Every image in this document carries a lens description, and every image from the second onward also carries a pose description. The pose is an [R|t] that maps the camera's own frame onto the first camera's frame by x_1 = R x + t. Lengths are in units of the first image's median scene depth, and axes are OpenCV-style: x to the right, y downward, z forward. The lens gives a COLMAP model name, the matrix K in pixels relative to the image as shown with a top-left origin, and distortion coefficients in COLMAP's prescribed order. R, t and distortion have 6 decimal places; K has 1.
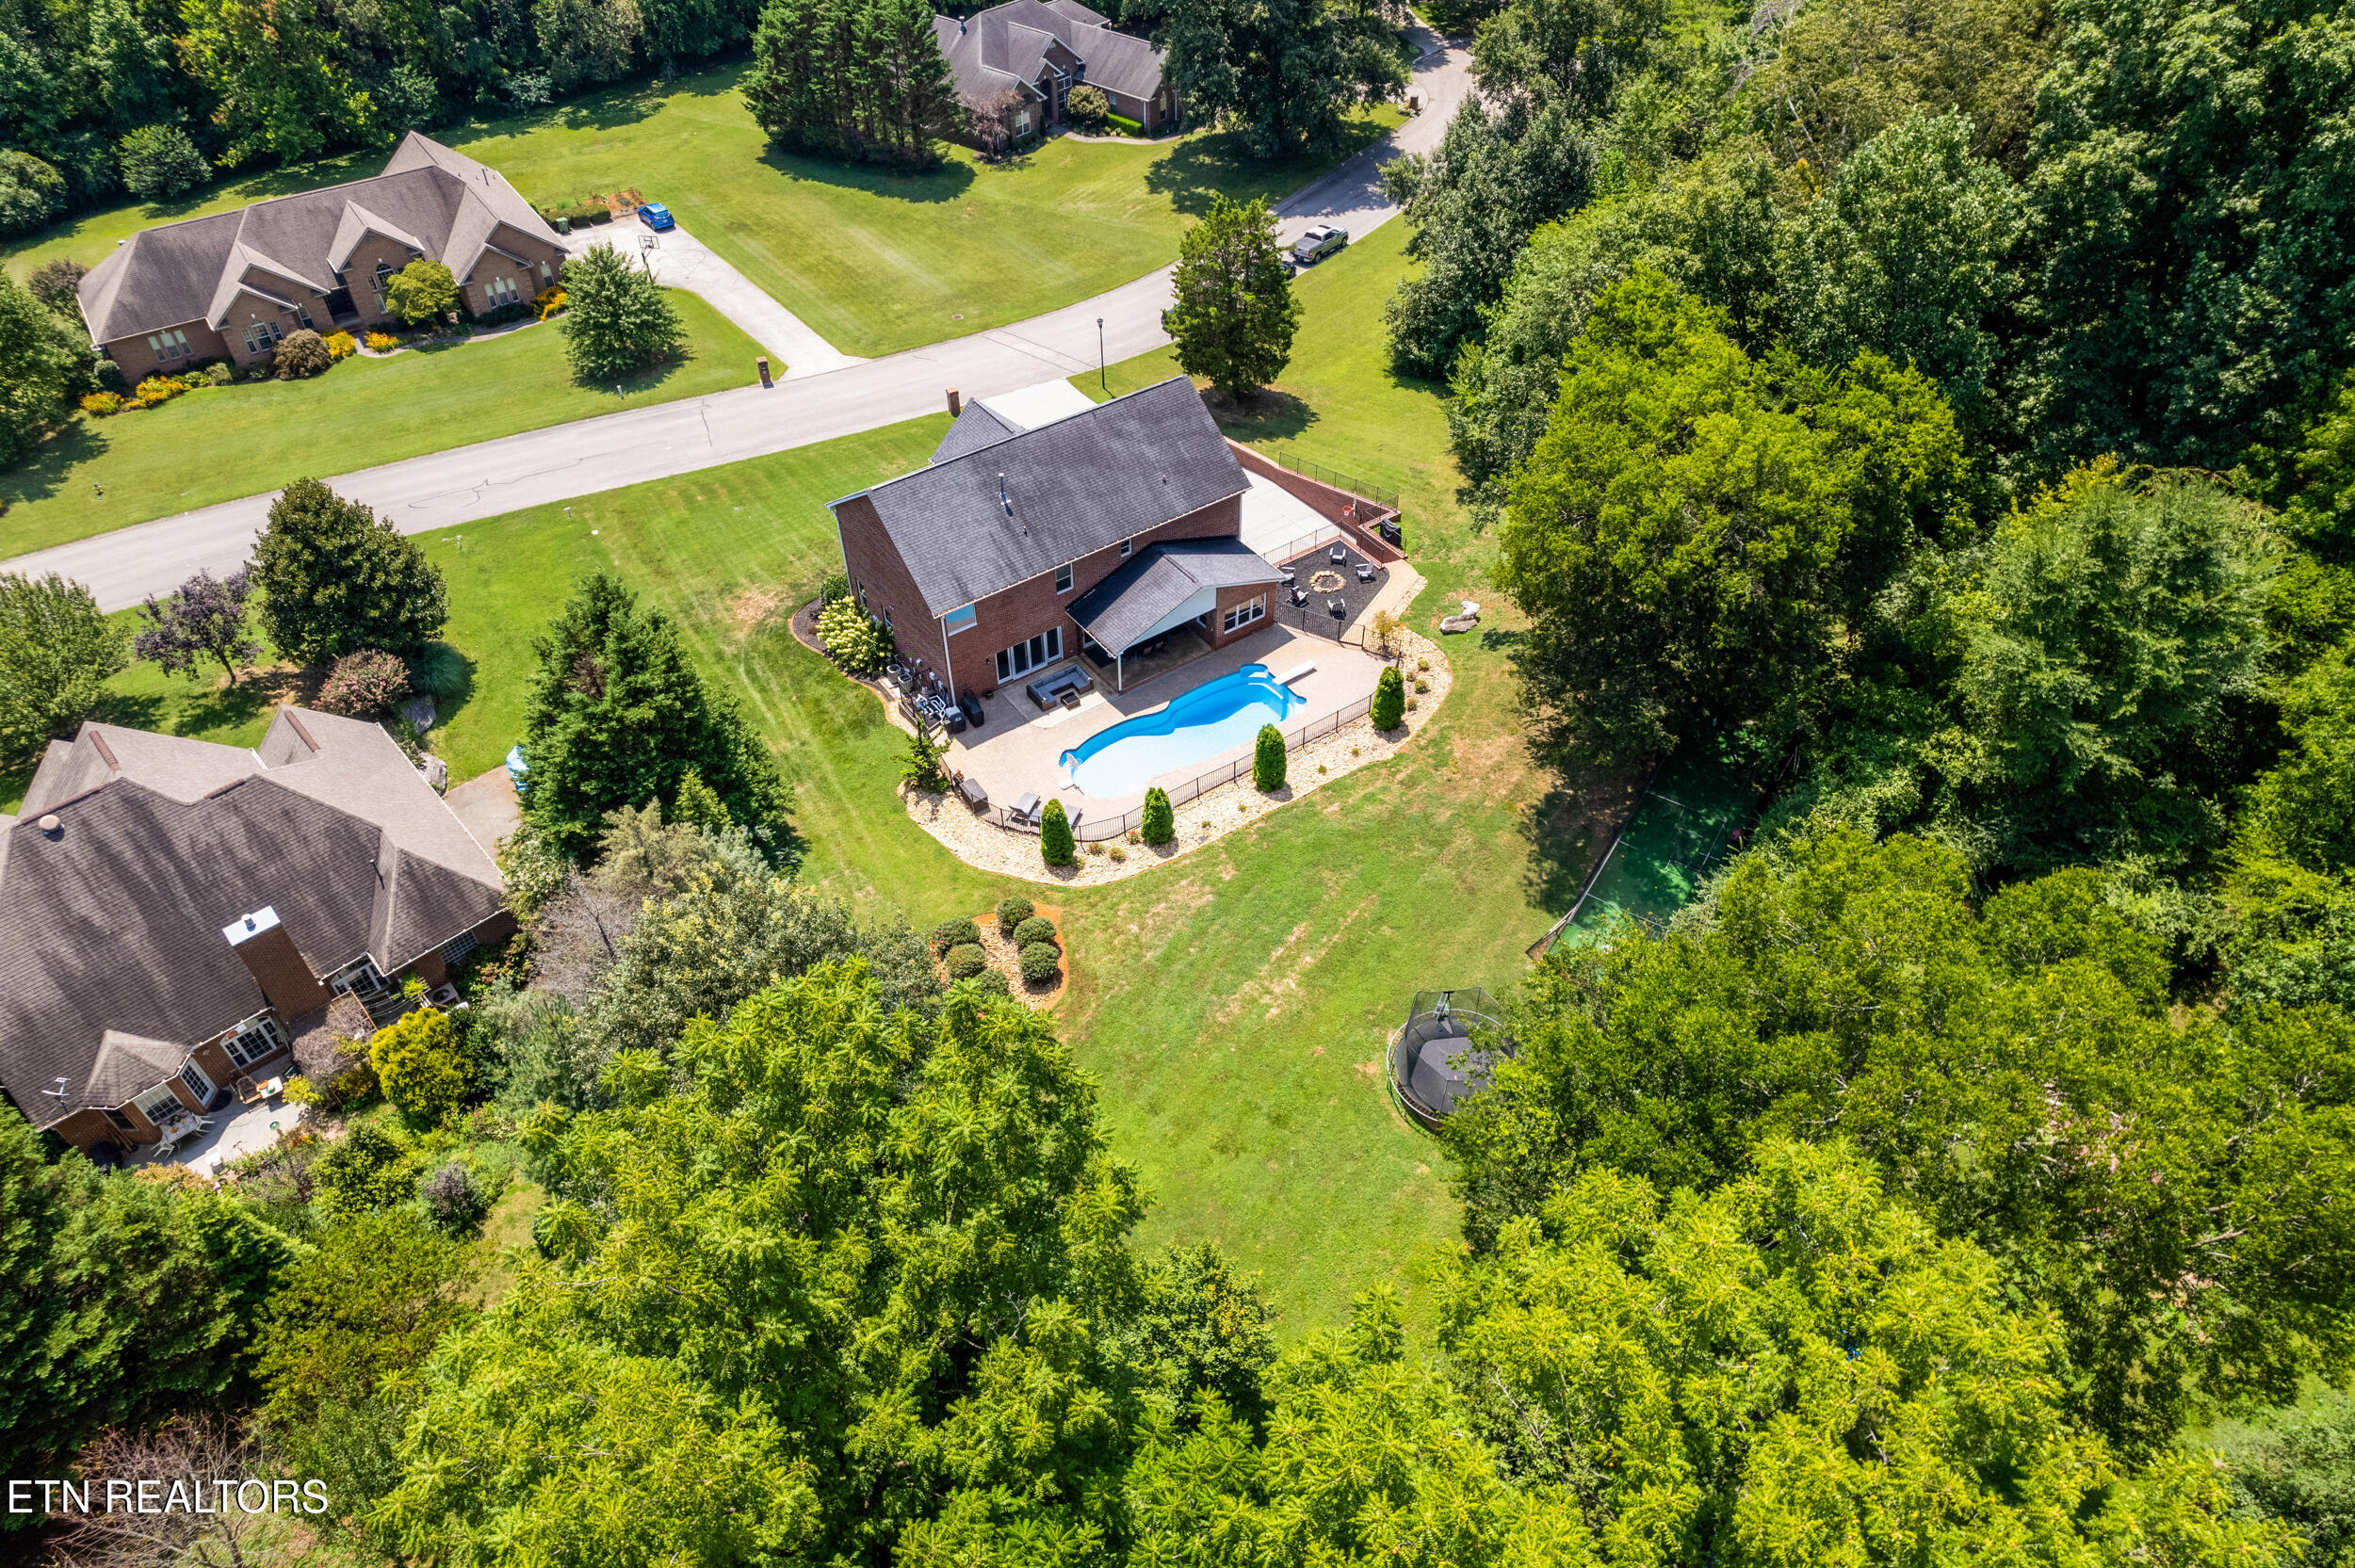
lens RADIAL K [[1483.4, 0, 1177.5], [0, 1483.4, 784.0], [0, 0, 1]] dist [-0.074398, 0.063803]
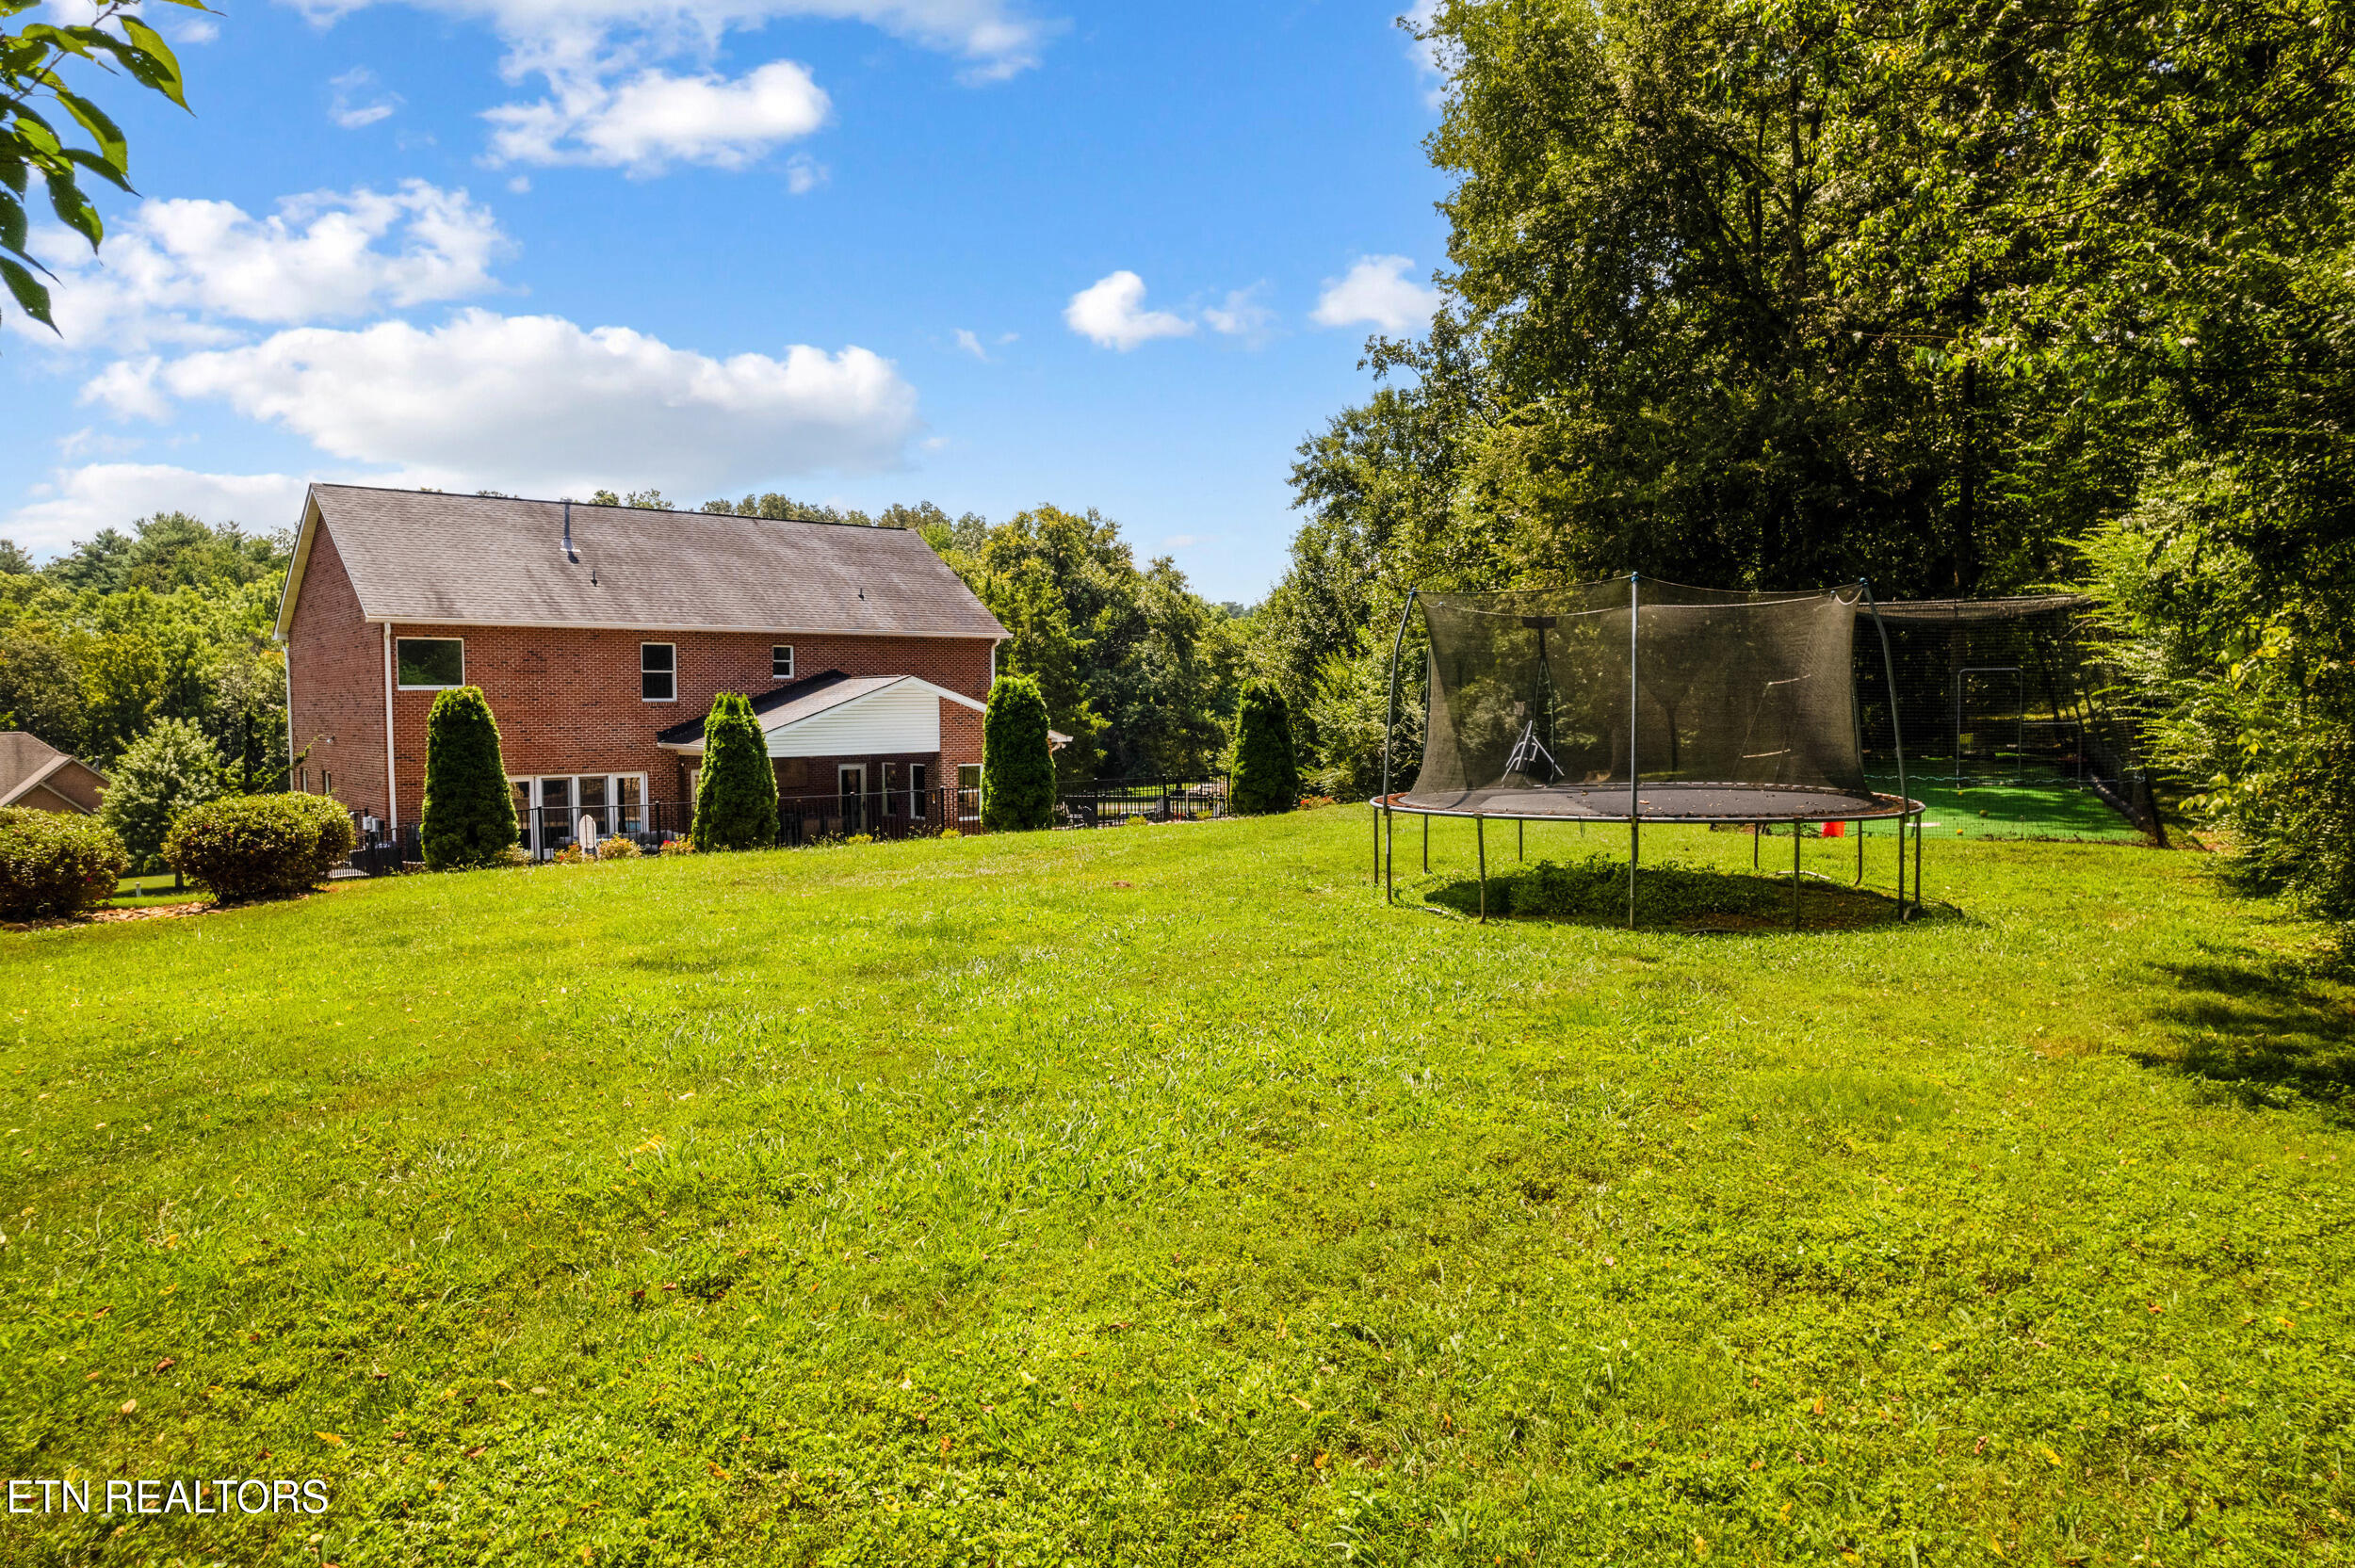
lens RADIAL K [[1483.4, 0, 1177.5], [0, 1483.4, 784.0], [0, 0, 1]] dist [-0.074398, 0.063803]
pose [[0.995409, -0.008787, 0.095306, 0.063755], [0.069915, 0.746802, -0.661362, 0.267679], [-0.065363, 0.664989, 0.743988, 0.598715]]
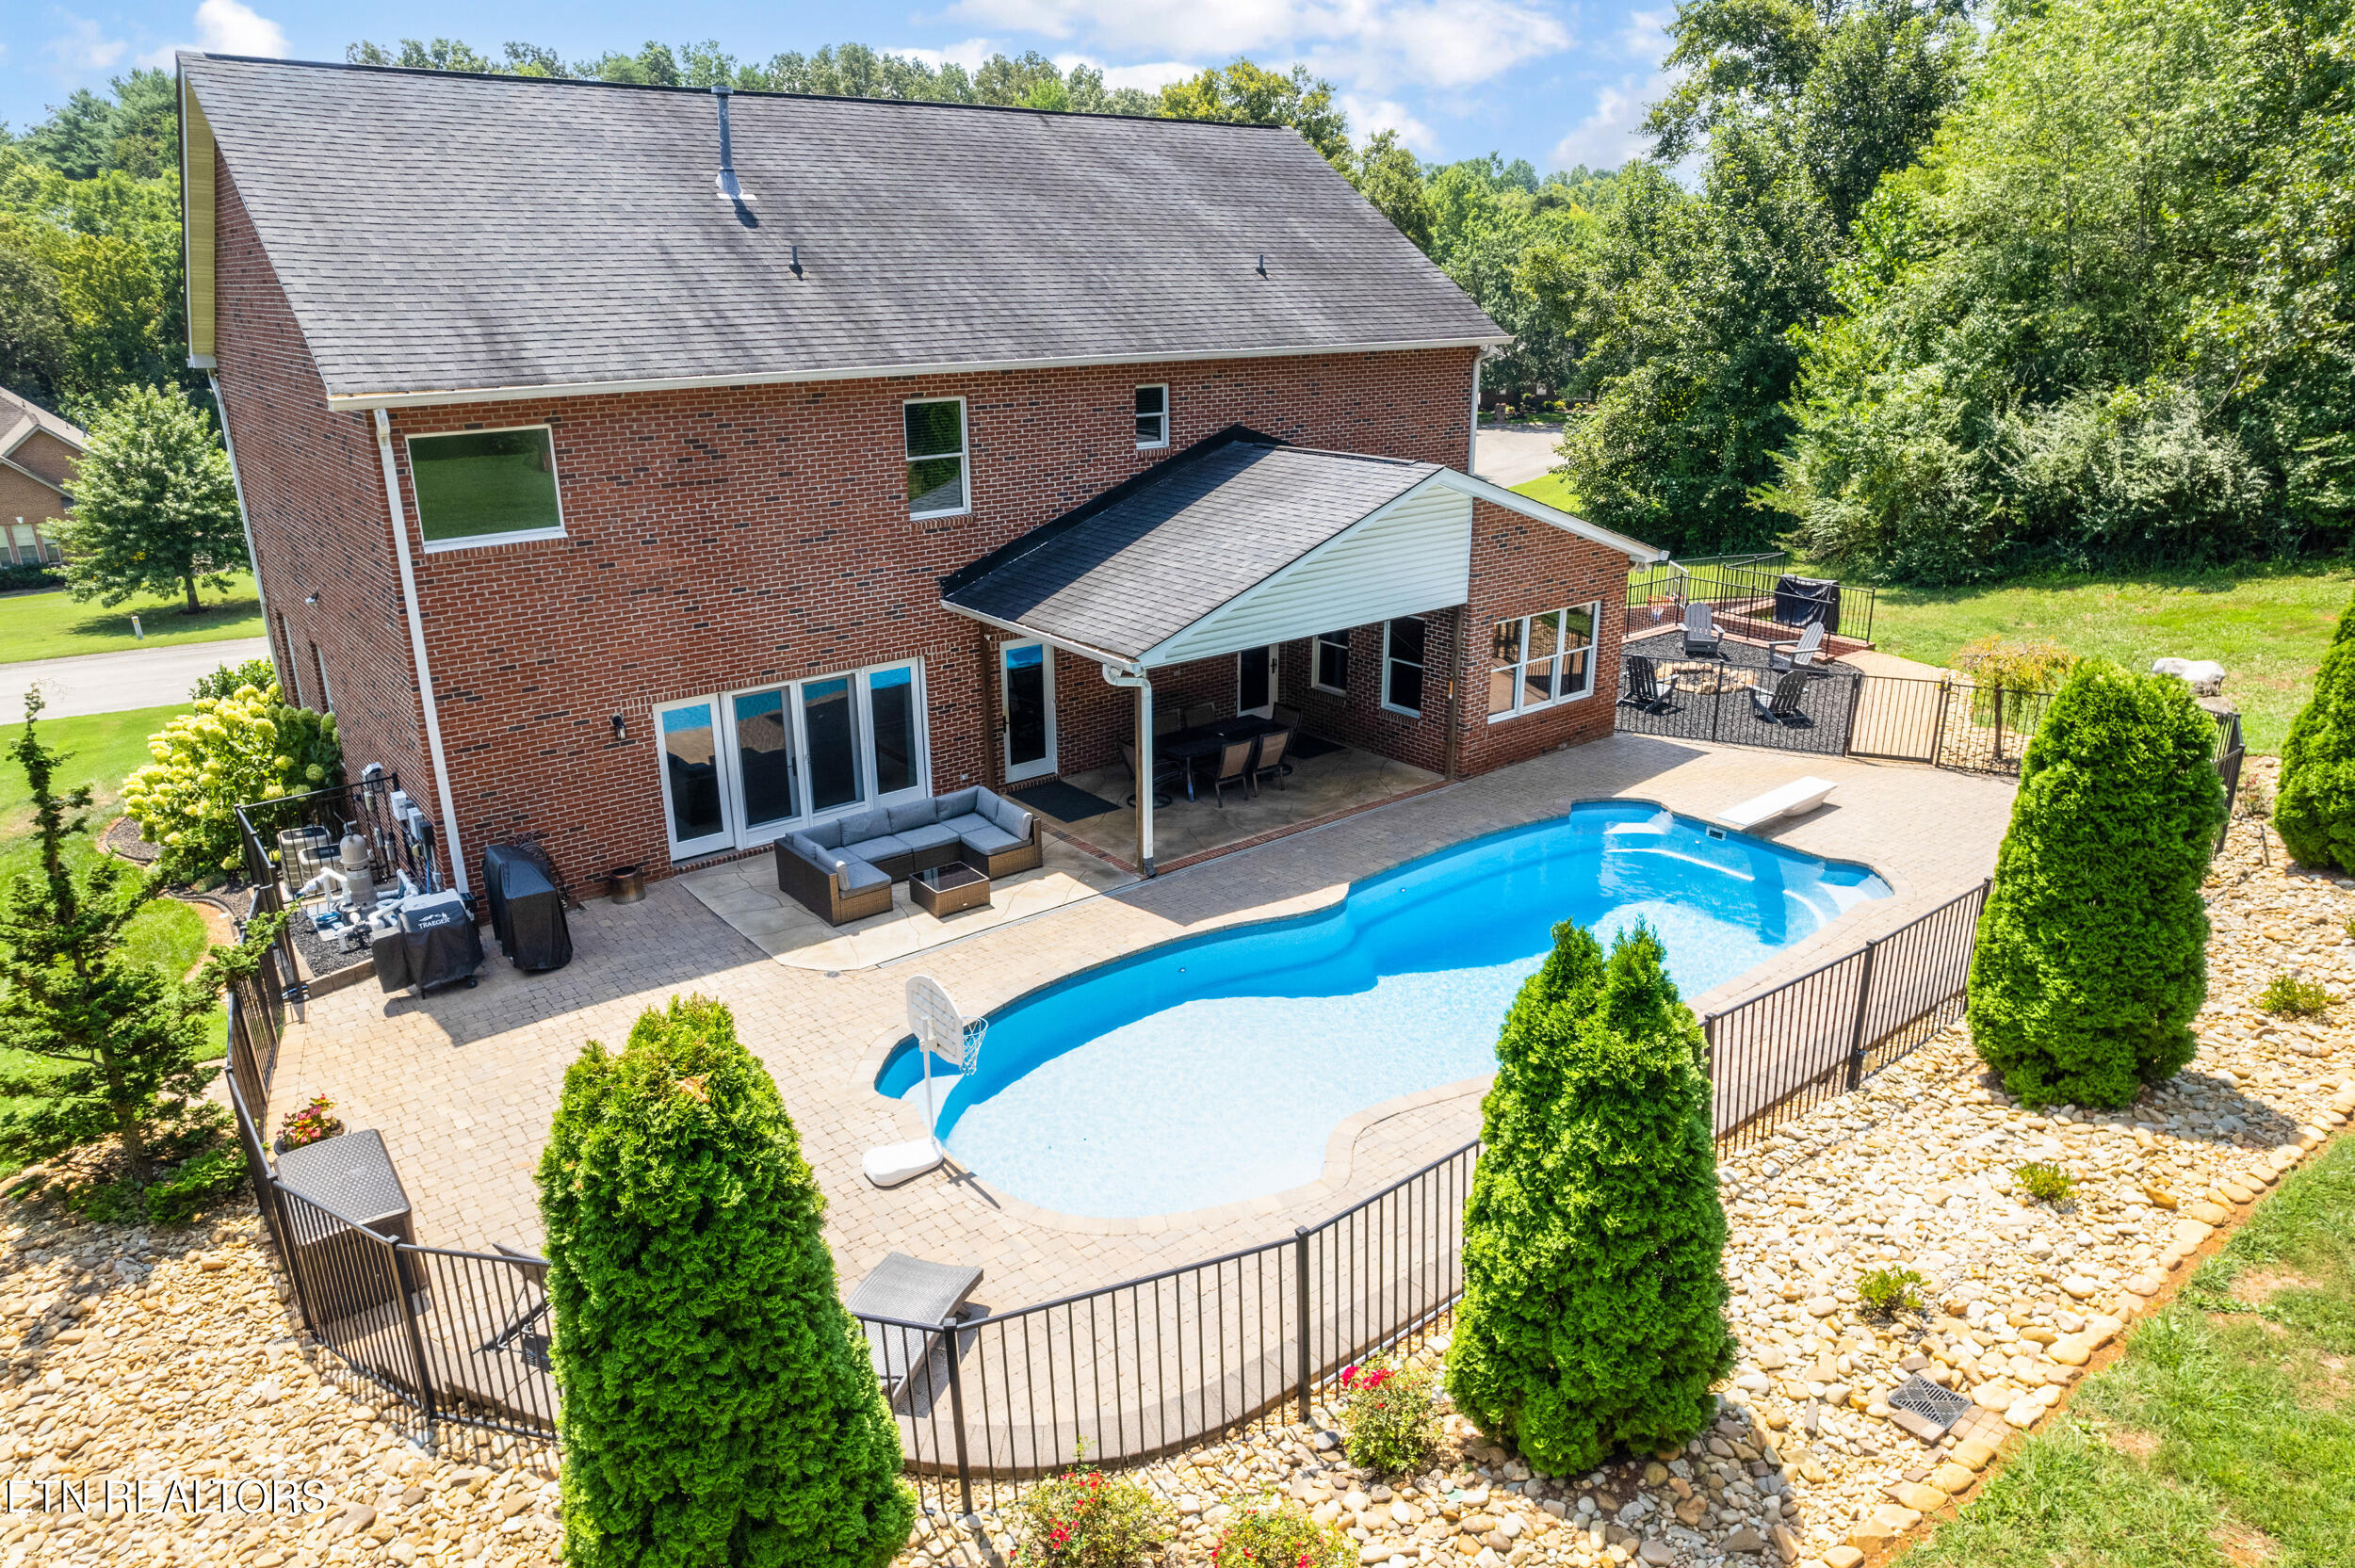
lens RADIAL K [[1483.4, 0, 1177.5], [0, 1483.4, 784.0], [0, 0, 1]] dist [-0.074398, 0.063803]
pose [[0.998680, -0.021250, 0.046758, -0.045487], [0.039392, 0.901088, -0.431844, 0.035538], [-0.032956, 0.433116, 0.900735, 0.768948]]
